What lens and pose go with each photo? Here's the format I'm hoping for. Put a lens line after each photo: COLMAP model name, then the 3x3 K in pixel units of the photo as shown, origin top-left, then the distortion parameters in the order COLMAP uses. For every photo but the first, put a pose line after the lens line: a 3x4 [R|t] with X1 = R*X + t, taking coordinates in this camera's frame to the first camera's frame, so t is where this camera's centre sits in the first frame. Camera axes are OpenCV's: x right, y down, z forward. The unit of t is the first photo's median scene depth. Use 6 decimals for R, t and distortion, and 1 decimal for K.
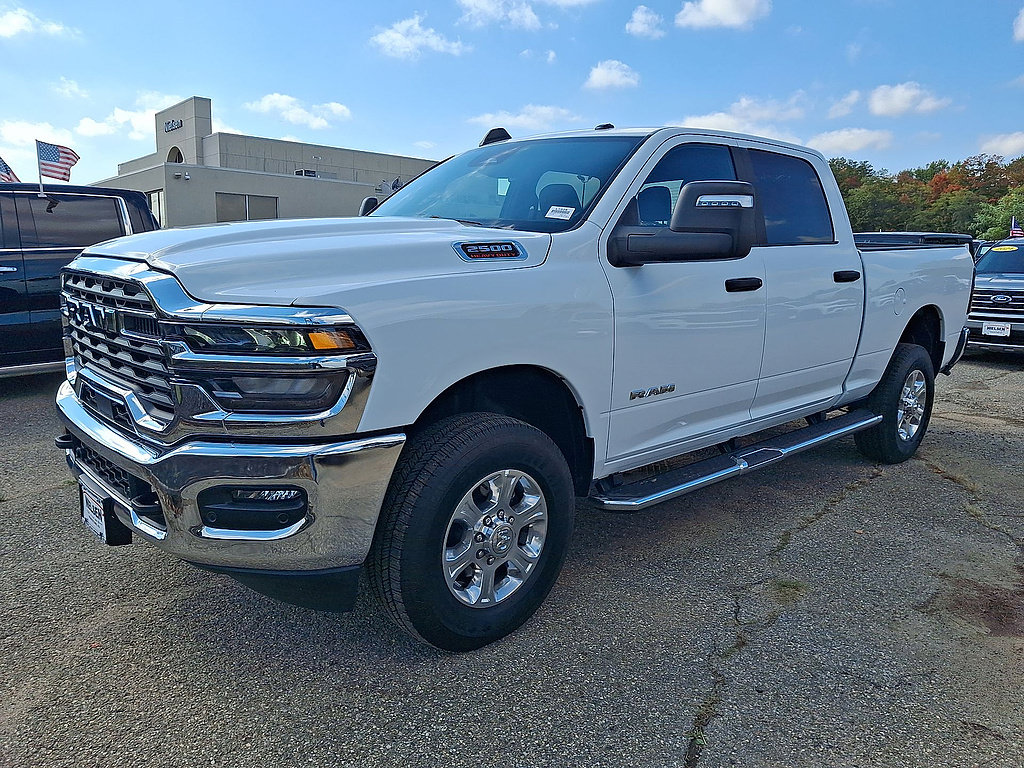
lens RADIAL K [[750.6, 0, 506.3], [0, 750.6, 383.8], [0, 0, 1]] dist [0.006630, -0.029350]
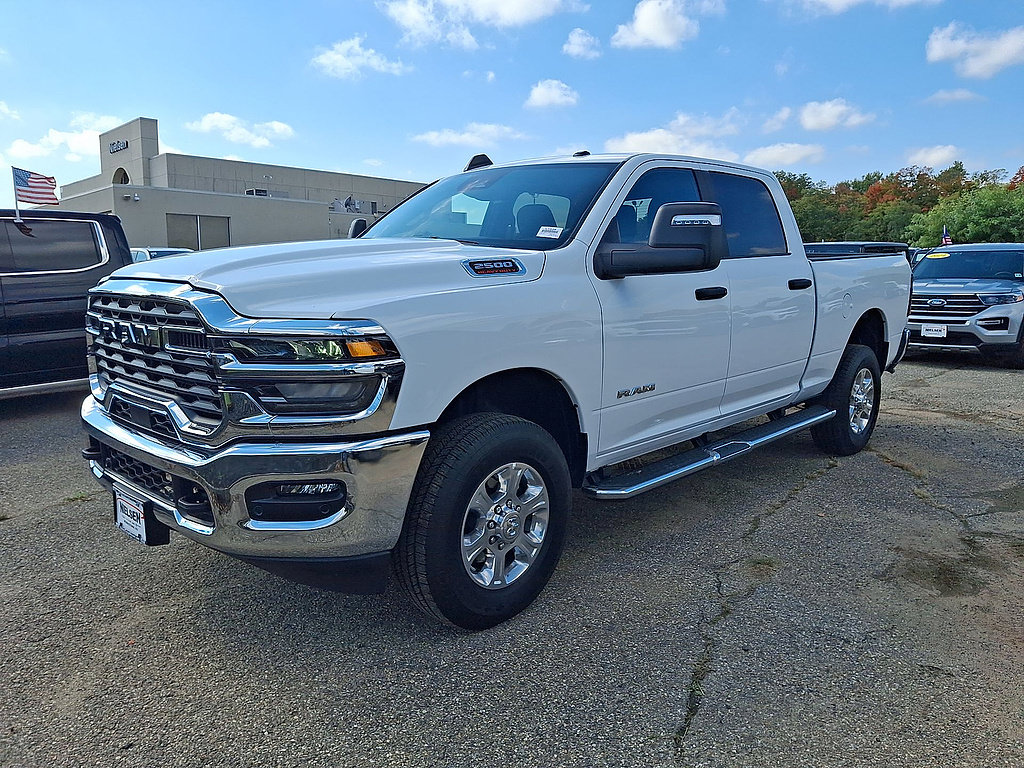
lens RADIAL K [[750.9, 0, 505.8], [0, 750.9, 375.9], [0, 0, 1]] dist [0.026334, -0.063158]
pose [[0.997822, -0.027238, 0.060078, -0.069032], [0.029054, 0.999141, -0.029565, 0.016959], [-0.059221, 0.031246, 0.997756, -0.106688]]
